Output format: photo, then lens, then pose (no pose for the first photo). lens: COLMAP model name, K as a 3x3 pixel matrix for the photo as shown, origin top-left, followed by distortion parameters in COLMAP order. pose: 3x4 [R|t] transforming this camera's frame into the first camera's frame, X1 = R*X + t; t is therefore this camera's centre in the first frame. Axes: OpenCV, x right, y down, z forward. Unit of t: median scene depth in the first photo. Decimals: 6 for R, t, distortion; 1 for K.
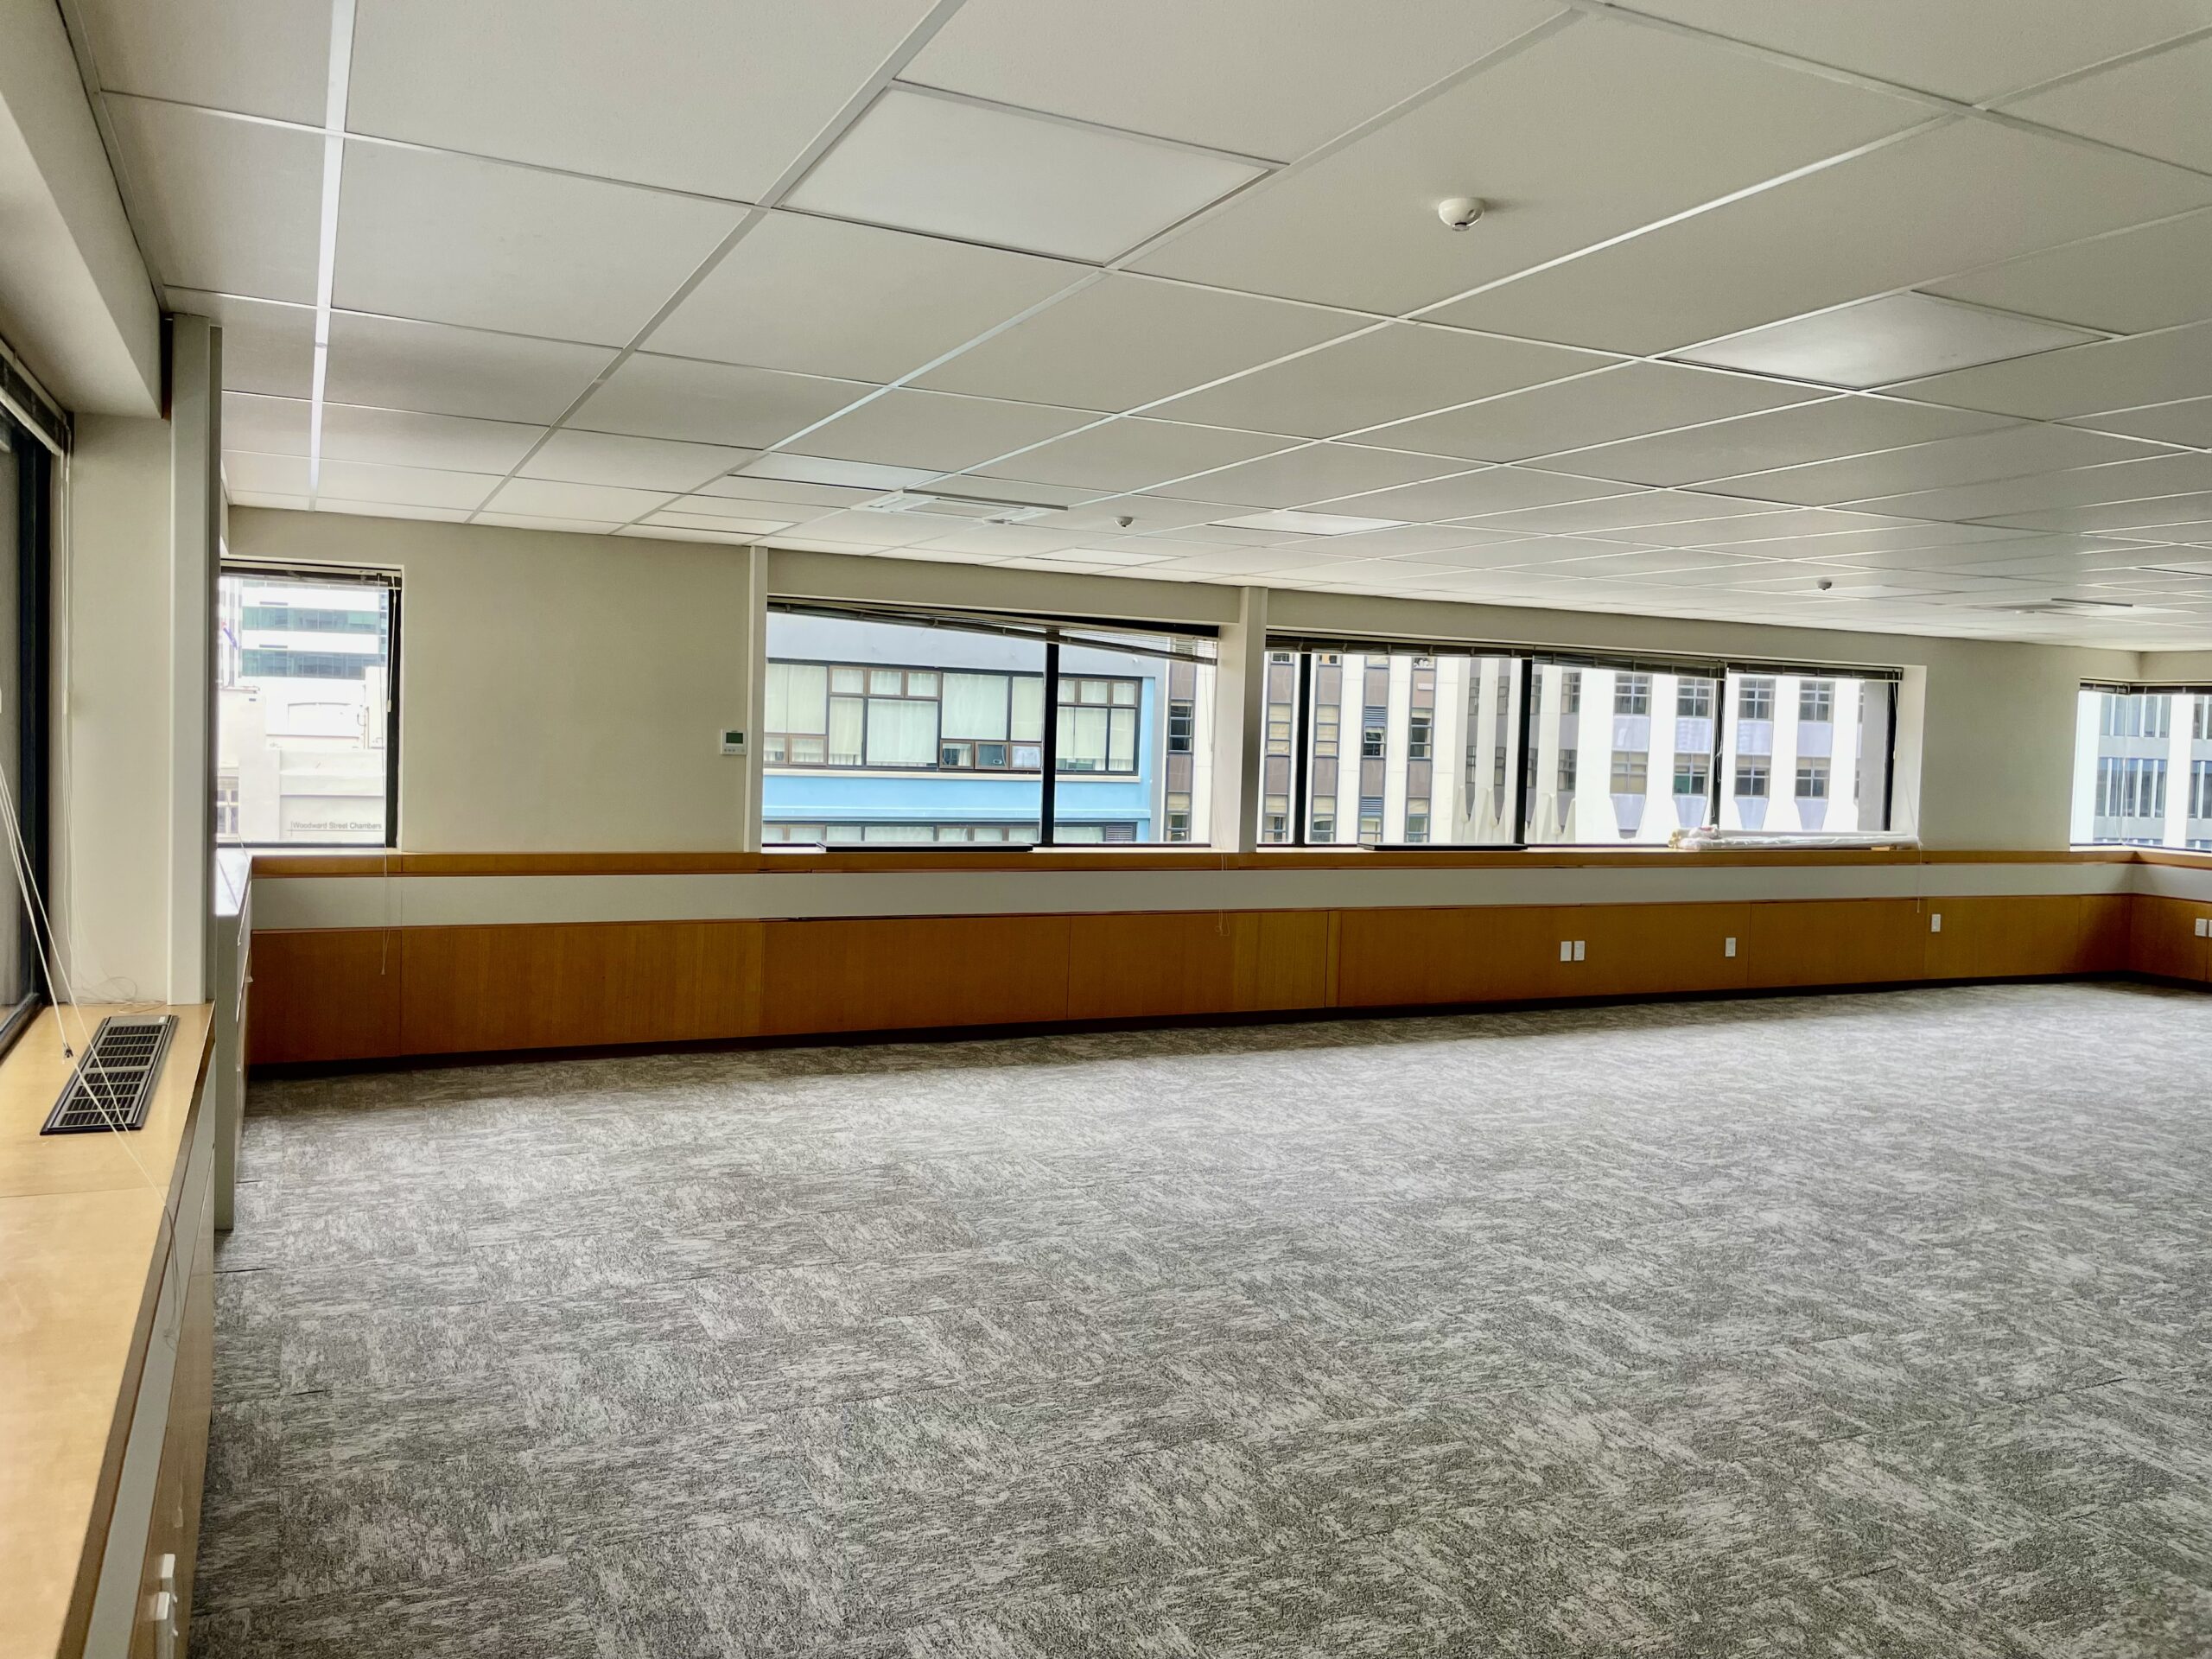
lens RADIAL K [[1665.2, 0, 1114.6], [0, 1665.2, 813.2], [0, 0, 1]] dist [0.068257, -0.109118]
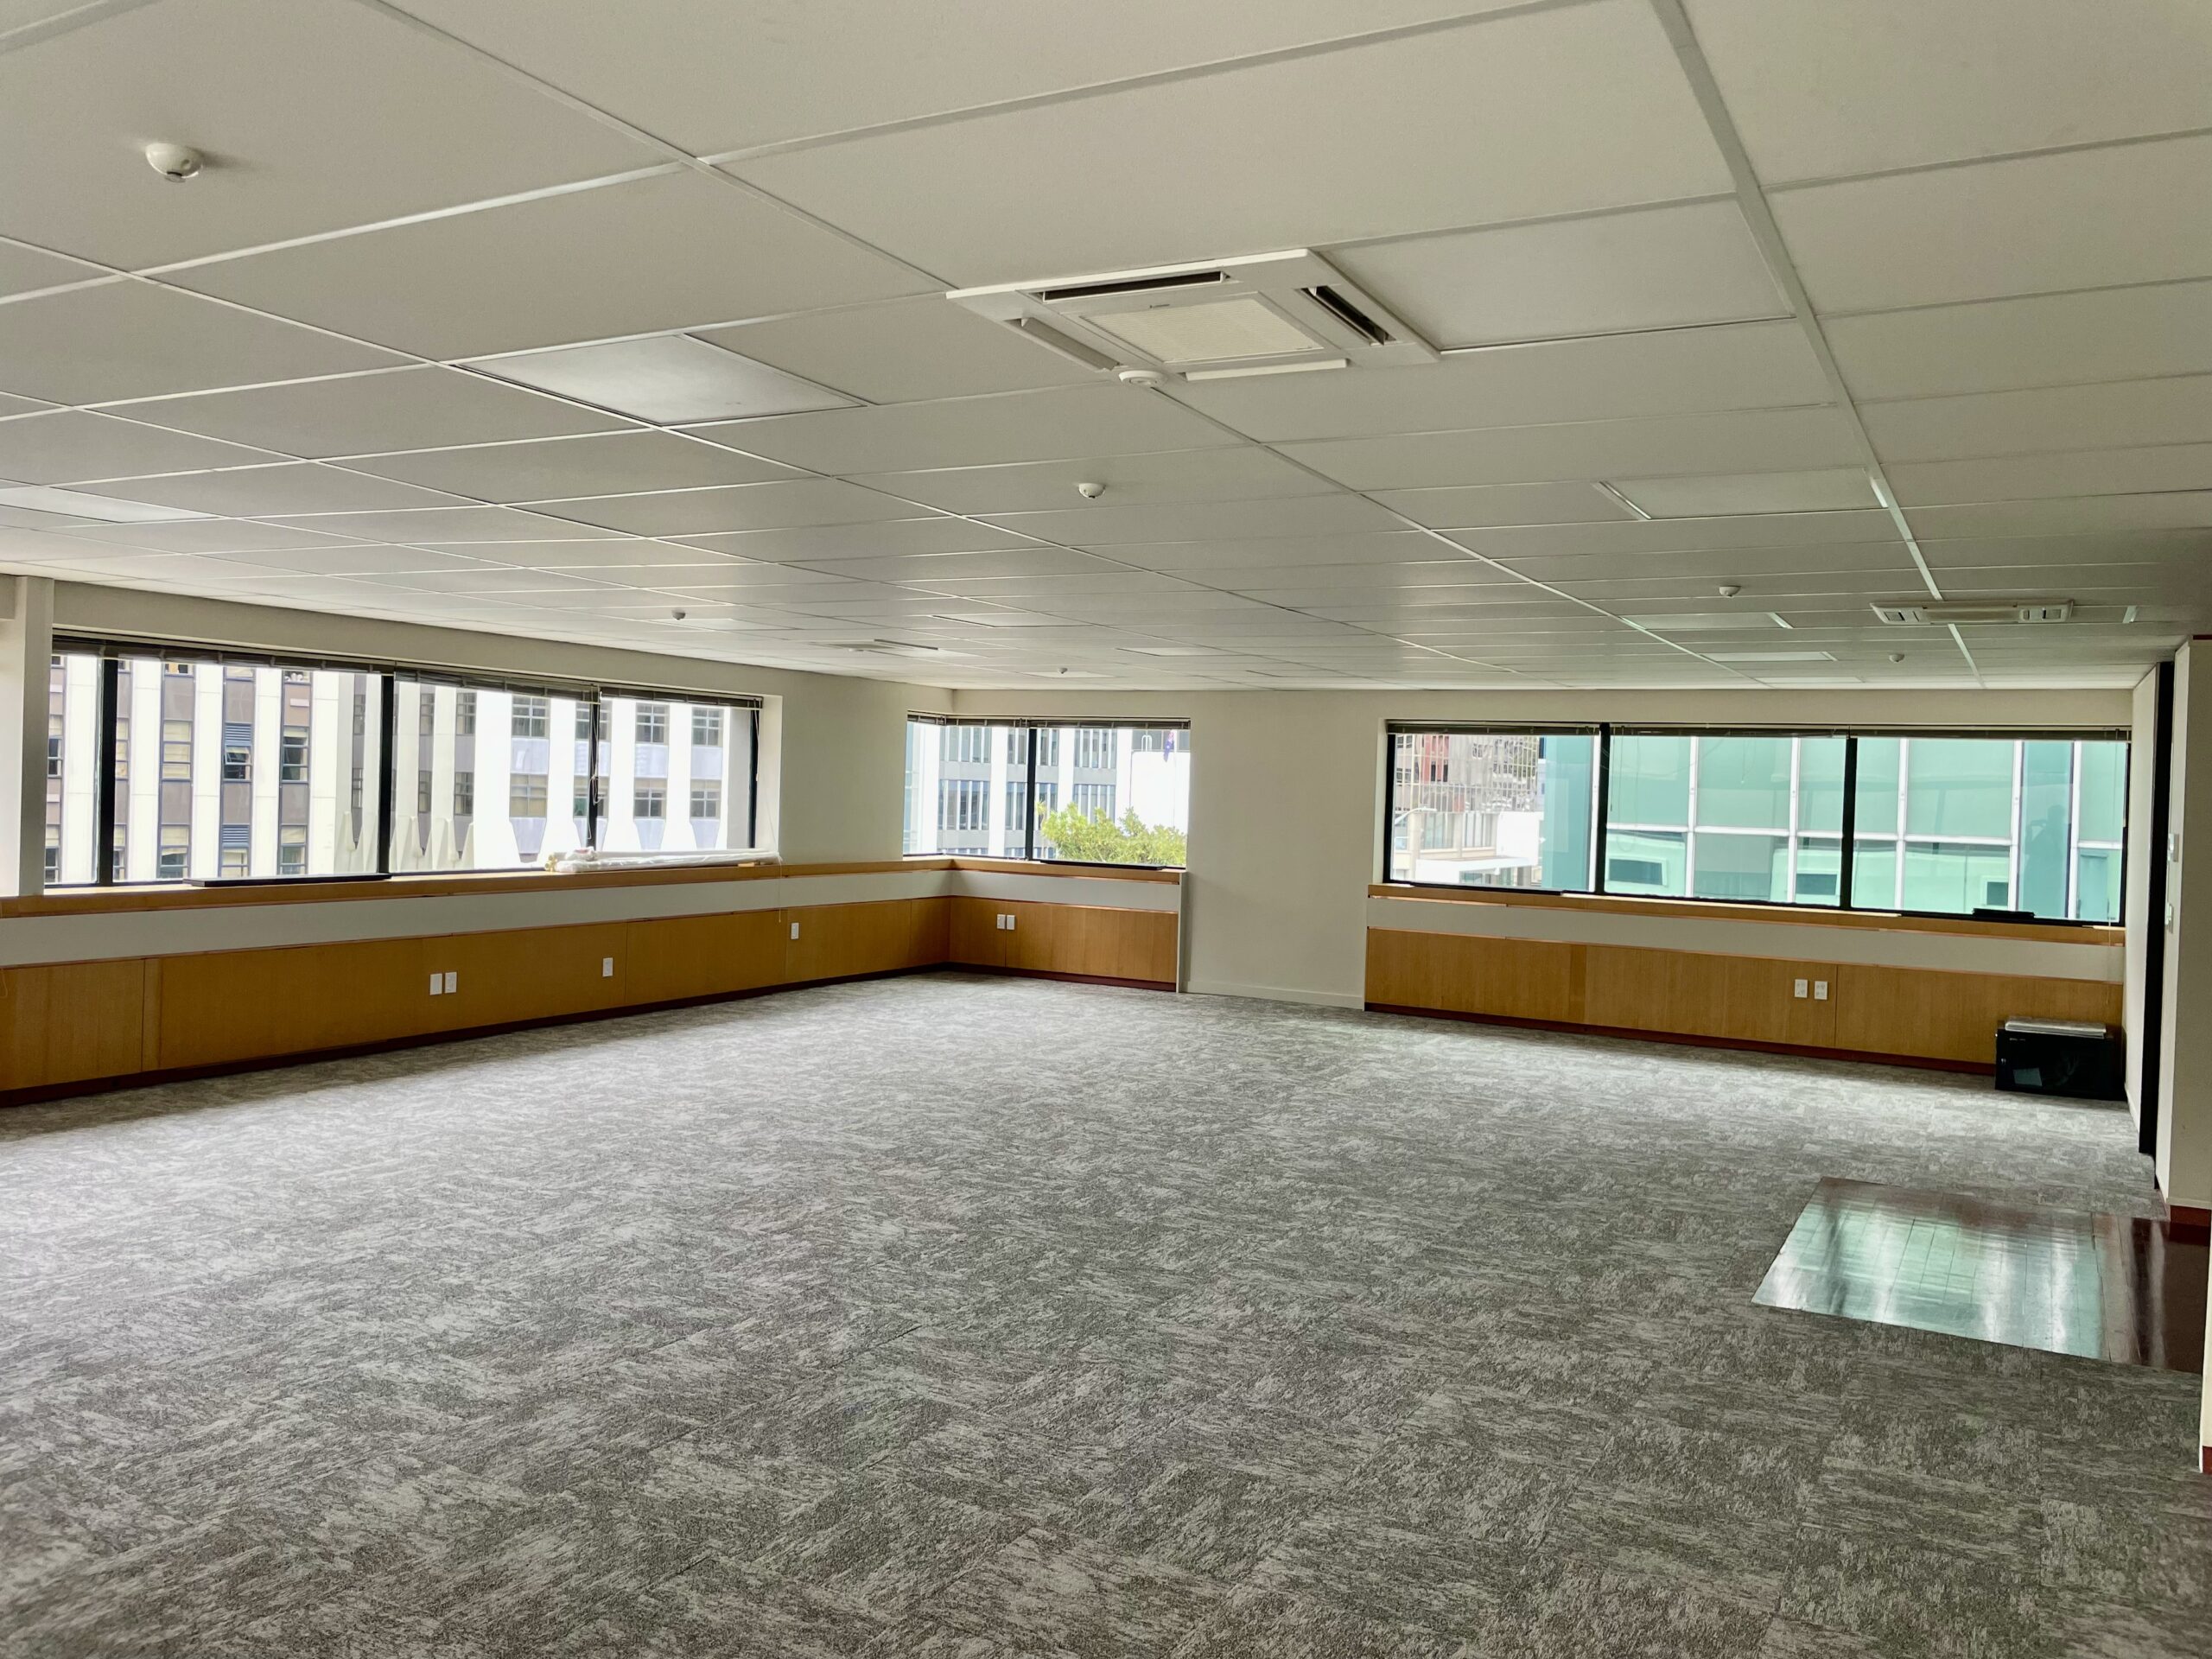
lens RADIAL K [[1665.2, 0, 1114.6], [0, 1665.2, 813.2], [0, 0, 1]] dist [0.068257, -0.109118]
pose [[0.806616, -0.015706, 0.590867, 0.028962], [0.023790, 0.999700, -0.005904, 0.000272], [-0.590596, 0.018819, 0.806748, 0.001792]]
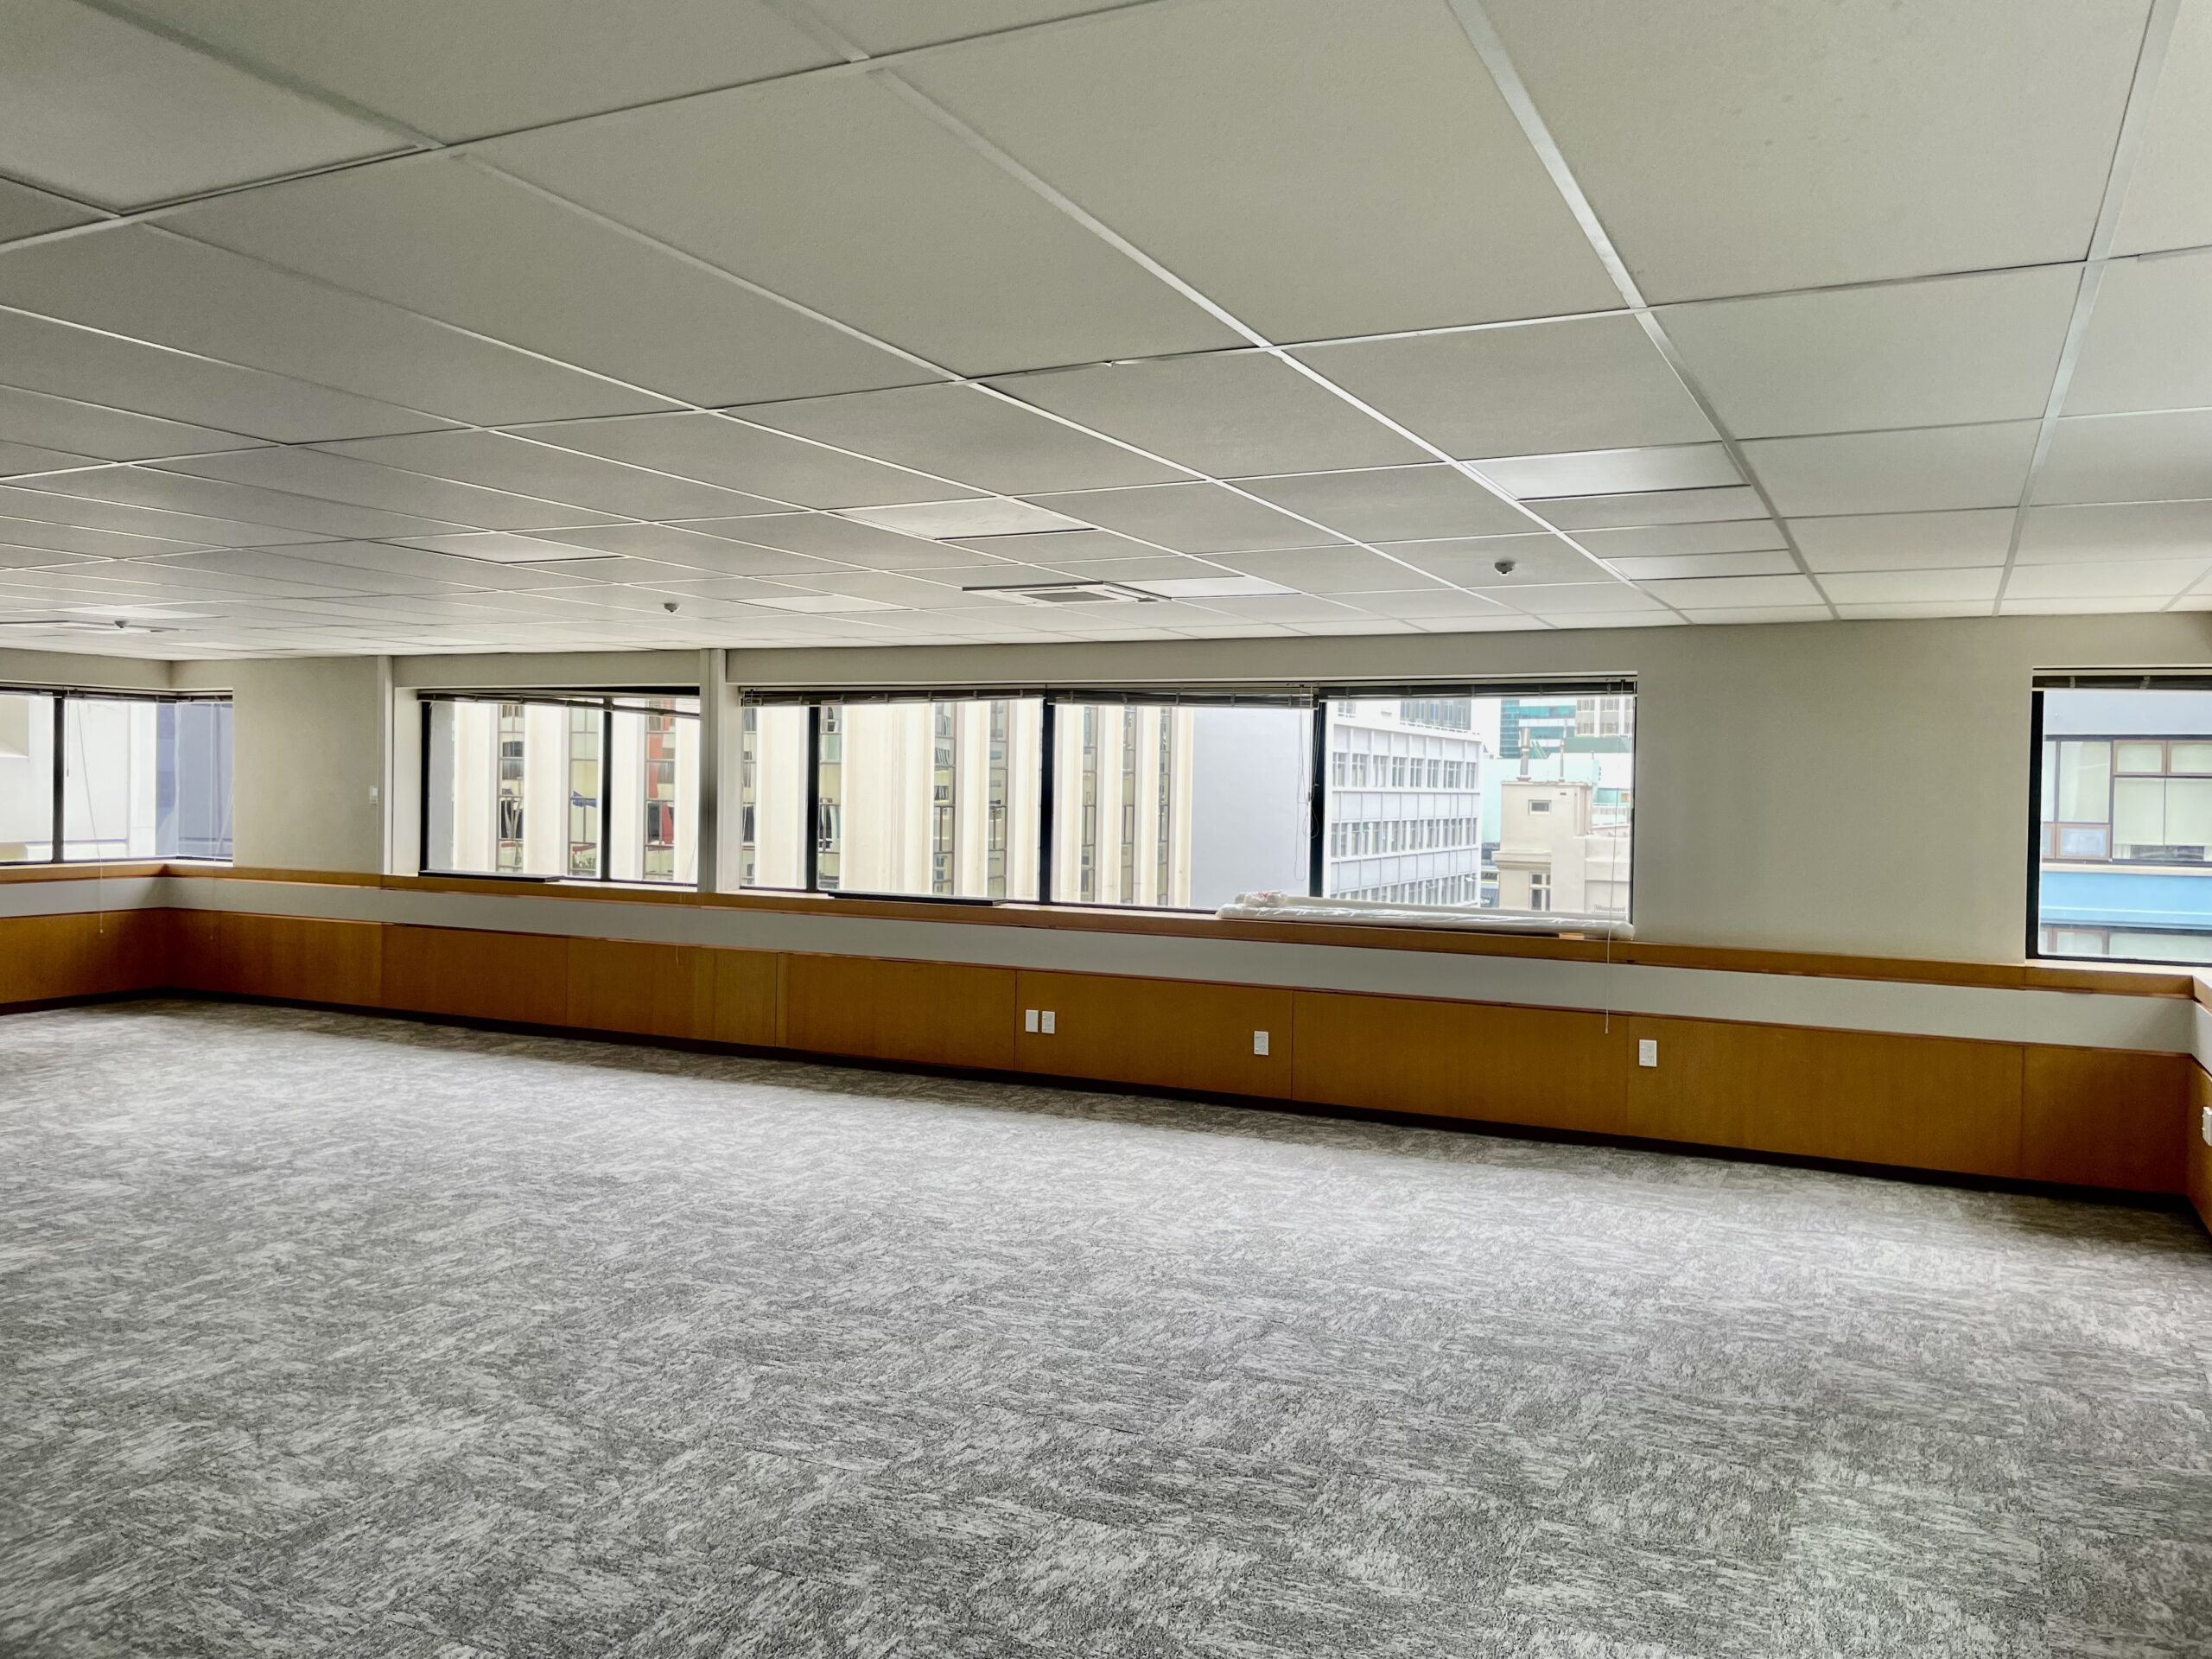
lens RADIAL K [[1679.1, 0, 1114.1], [0, 1679.1, 803.6], [0, 0, 1]] dist [0.094360, 0.000404]
pose [[0.637625, -0.010110, -0.770280, 1.546662], [-0.038850, 0.998219, -0.045262, 0.008448], [0.769367, 0.058786, 0.636097, 0.705036]]
